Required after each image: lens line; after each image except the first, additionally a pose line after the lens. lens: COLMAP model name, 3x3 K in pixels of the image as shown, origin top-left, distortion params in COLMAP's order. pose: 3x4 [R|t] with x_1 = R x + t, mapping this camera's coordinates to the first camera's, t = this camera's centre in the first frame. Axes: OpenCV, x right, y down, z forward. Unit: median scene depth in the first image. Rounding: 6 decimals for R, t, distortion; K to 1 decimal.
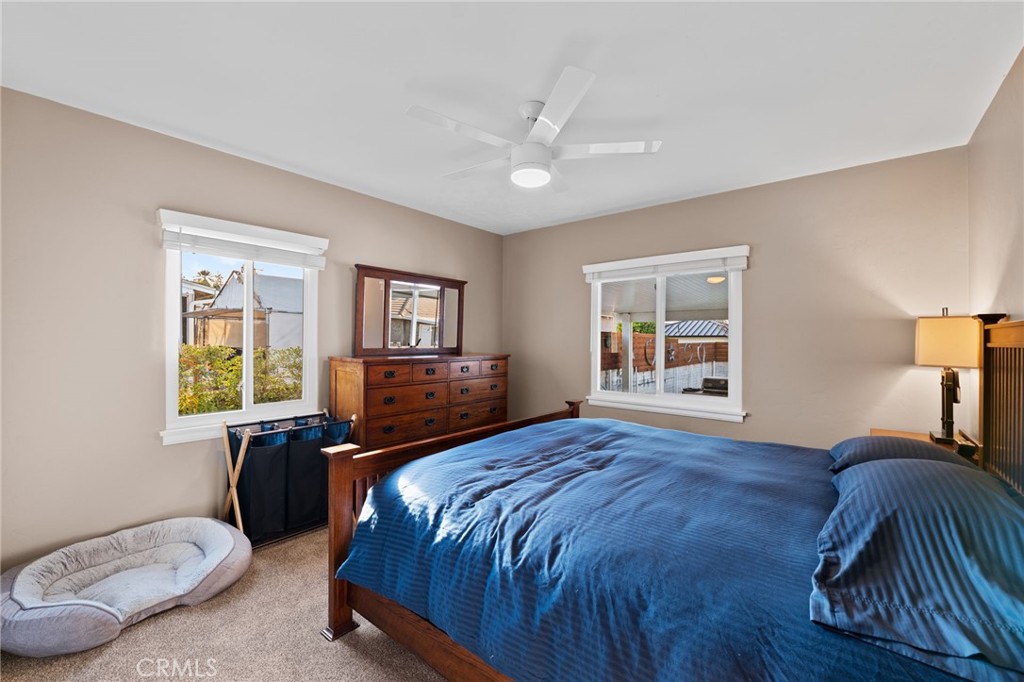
lens RADIAL K [[416.8, 0, 509.6], [0, 416.8, 339.6], [0, 0, 1]] dist [-0.009227, 0.000218]
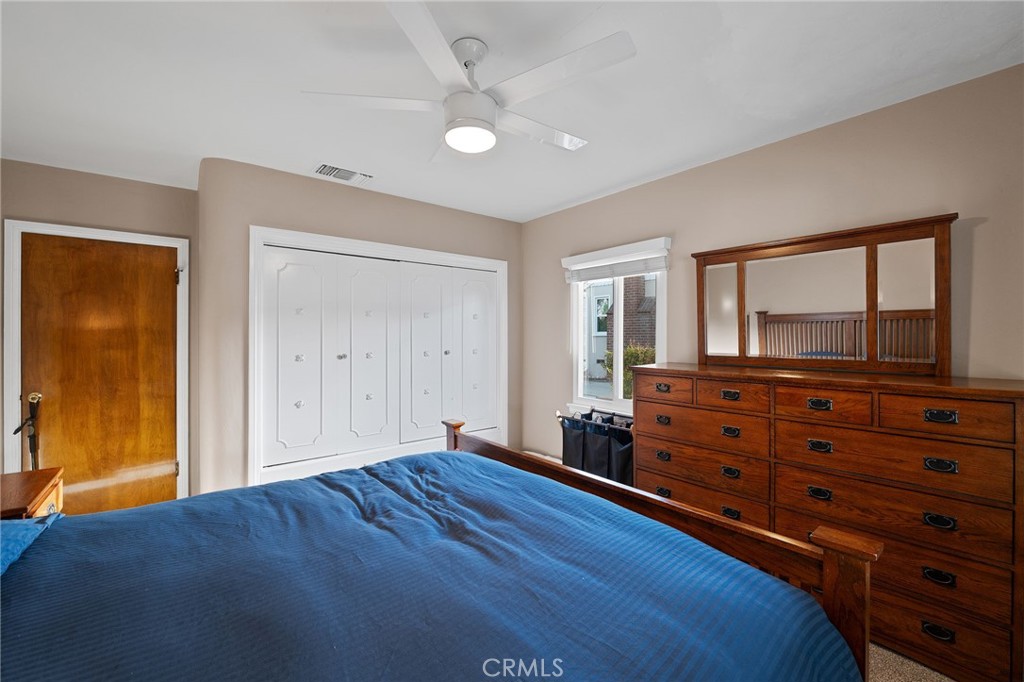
lens RADIAL K [[416.8, 0, 509.2], [0, 416.8, 338.2], [0, 0, 1]] dist [-0.009227, 0.000218]
pose [[-0.191221, -0.001056, -0.981546, 0.516009], [0.000631, 0.999999, -0.001198, -0.011573], [0.981547, -0.000849, -0.191220, 0.789168]]
